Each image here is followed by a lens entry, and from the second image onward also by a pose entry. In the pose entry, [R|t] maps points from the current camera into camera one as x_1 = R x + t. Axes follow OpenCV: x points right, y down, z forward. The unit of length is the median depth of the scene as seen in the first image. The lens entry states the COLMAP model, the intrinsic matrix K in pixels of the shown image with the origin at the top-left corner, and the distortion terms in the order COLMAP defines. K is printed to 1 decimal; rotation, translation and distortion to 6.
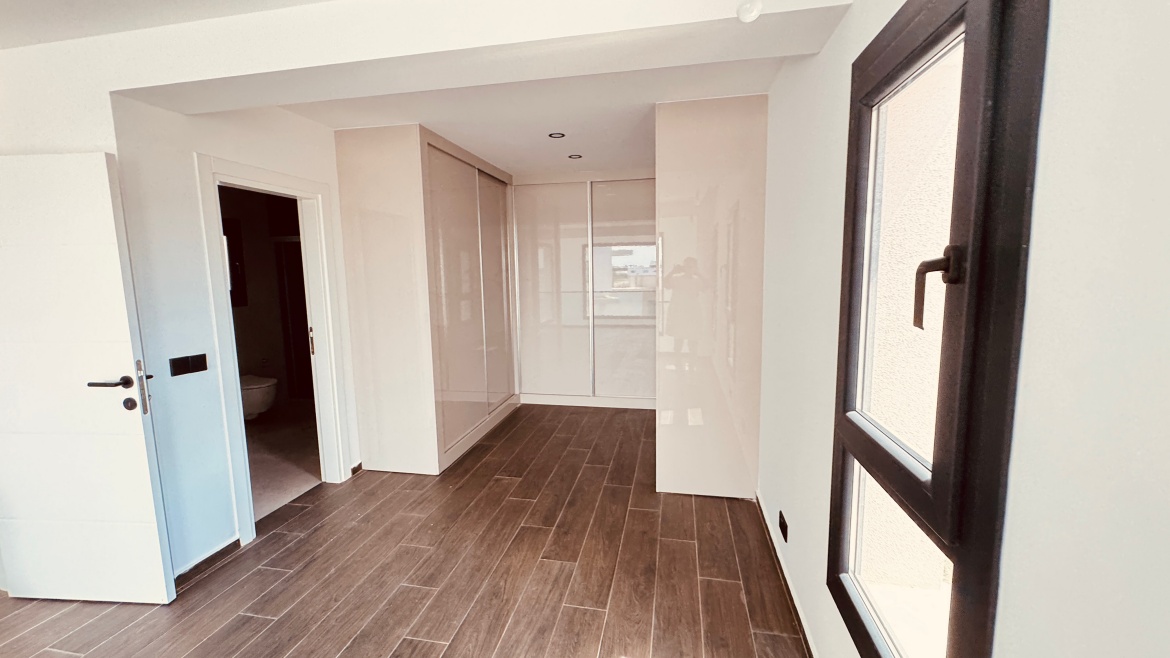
lens RADIAL K [[471.4, 0, 582.9], [0, 471.4, 327.7], [0, 0, 1]] dist [-0.001149, 0.000225]
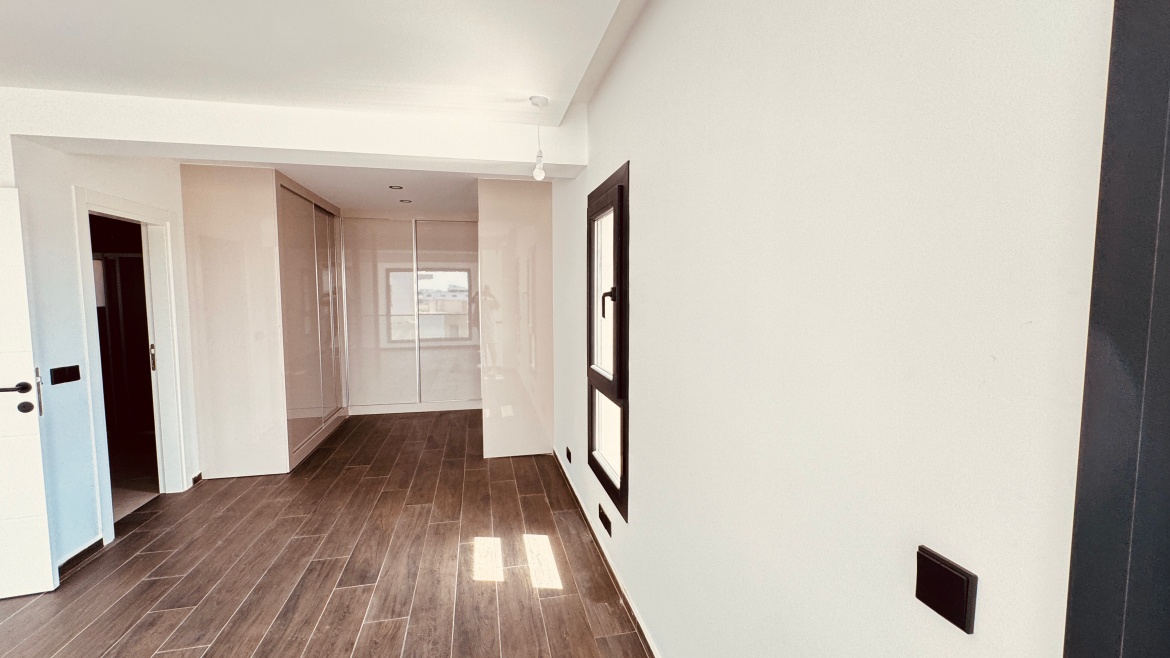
lens RADIAL K [[471.4, 0, 585.1], [0, 471.4, 329.1], [0, 0, 1]] dist [-0.001149, 0.000225]
pose [[0.912547, -0.017647, 0.408590, -0.151973], [0.037618, 0.998455, -0.040892, 0.055398], [-0.407237, 0.052686, 0.911802, -0.449659]]
